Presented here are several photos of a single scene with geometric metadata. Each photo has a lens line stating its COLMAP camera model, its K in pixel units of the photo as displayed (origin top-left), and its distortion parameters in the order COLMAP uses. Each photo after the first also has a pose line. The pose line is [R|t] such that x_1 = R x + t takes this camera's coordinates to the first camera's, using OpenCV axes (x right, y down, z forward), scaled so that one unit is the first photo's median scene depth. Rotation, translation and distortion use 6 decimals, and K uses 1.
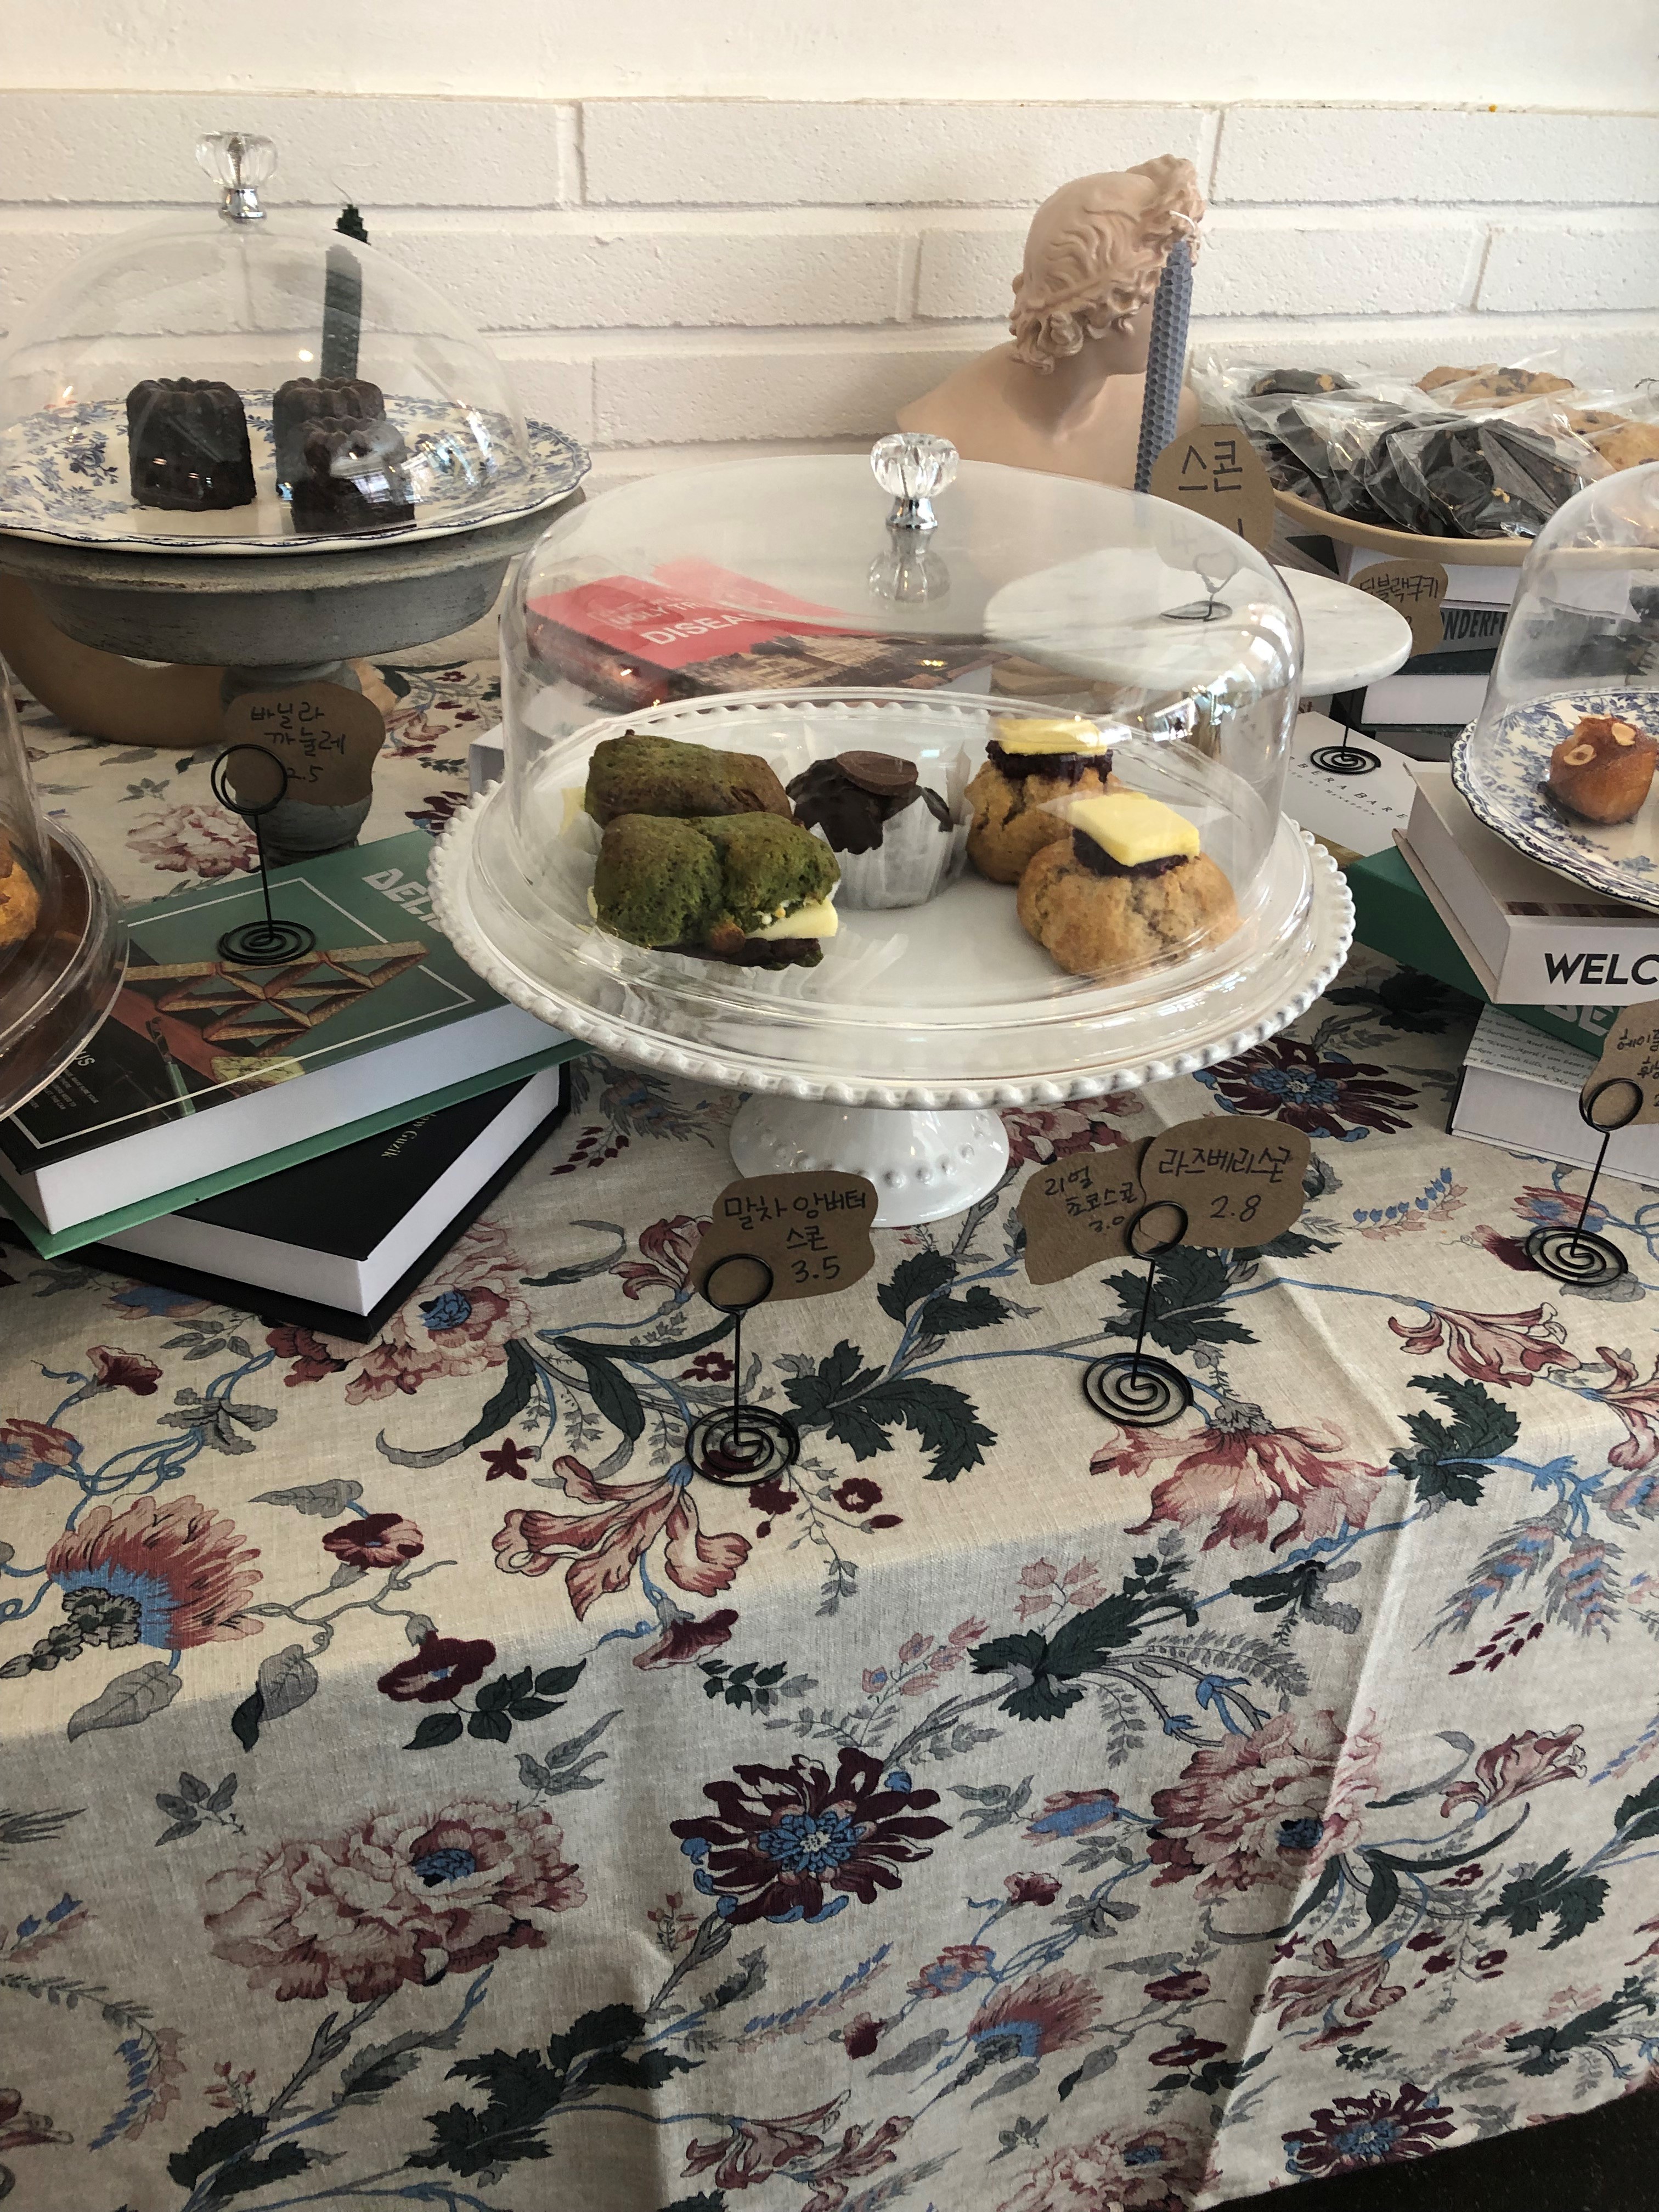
lens RADIAL K [[1791.4, 0, 839.0], [0, 1791.4, 1101.8], [0, 0, 1]] dist [0.041970, -0.046403]
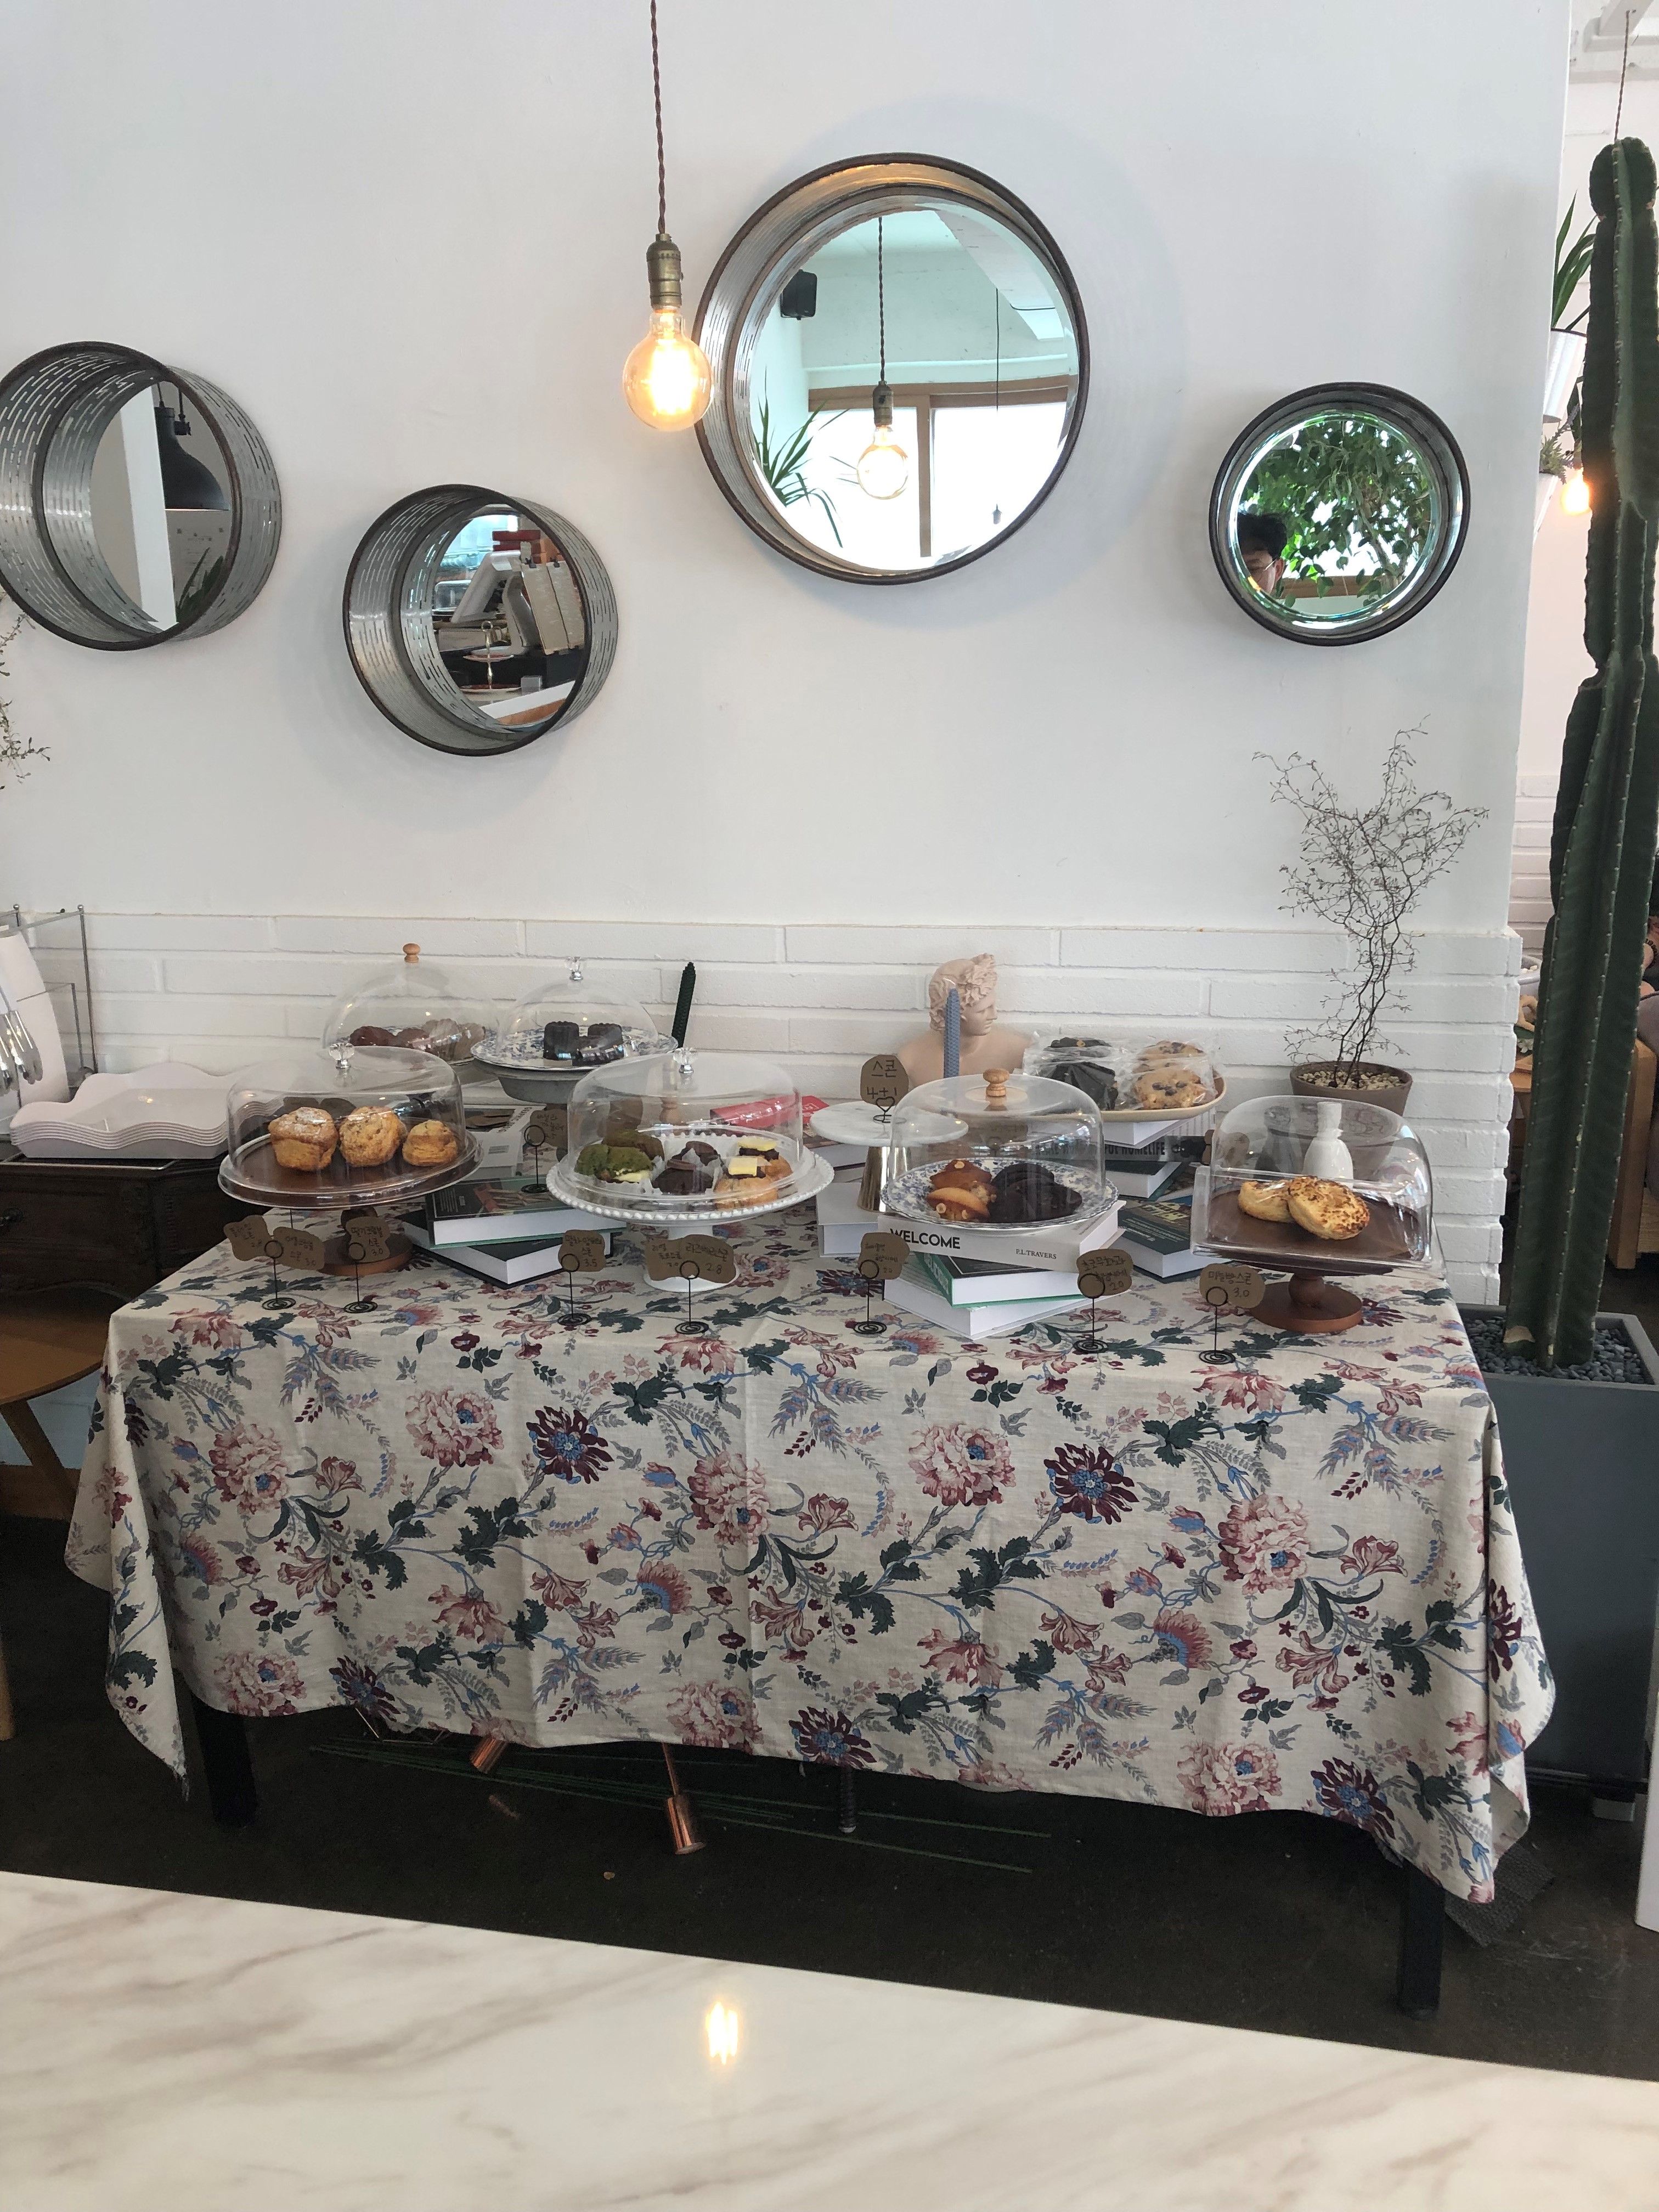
lens RADIAL K [[1791.4, 0, 839.0], [0, 1791.4, 1101.8], [0, 0, 1]] dist [0.041970, -0.046403]
pose [[0.890604, 0.067205, -0.449787, 1.838223], [-0.209186, 0.938721, -0.273941, 0.611164], [0.403814, 0.338062, 0.850087, -1.772981]]
